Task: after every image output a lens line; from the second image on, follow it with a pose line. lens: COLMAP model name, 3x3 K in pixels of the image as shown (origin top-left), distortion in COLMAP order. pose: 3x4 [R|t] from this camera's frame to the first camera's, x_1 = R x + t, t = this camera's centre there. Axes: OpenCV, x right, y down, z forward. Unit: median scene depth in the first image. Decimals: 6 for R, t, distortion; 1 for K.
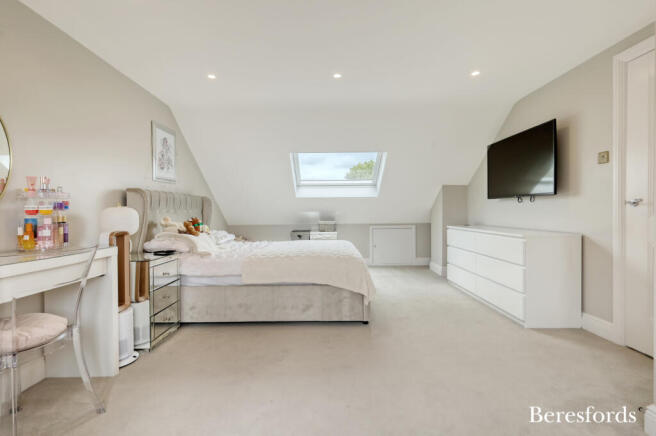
lens RADIAL K [[316.8, 0, 328.0], [0, 316.8, 218.0], [0, 0, 1]] dist [-0.002633, -0.000261]
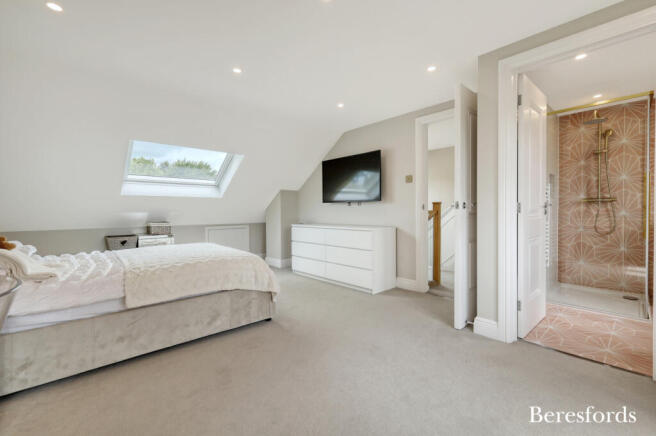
lens RADIAL K [[283.4, 0, 339.9], [0, 283.4, 217.9], [0, 0, 1]] dist [0.001925, 0.000133]
pose [[0.730561, -0.010738, 0.682763, -0.340001], [0.012758, 0.999916, 0.002074, 0.000314], [-0.682728, 0.007195, 0.730637, 0.162157]]
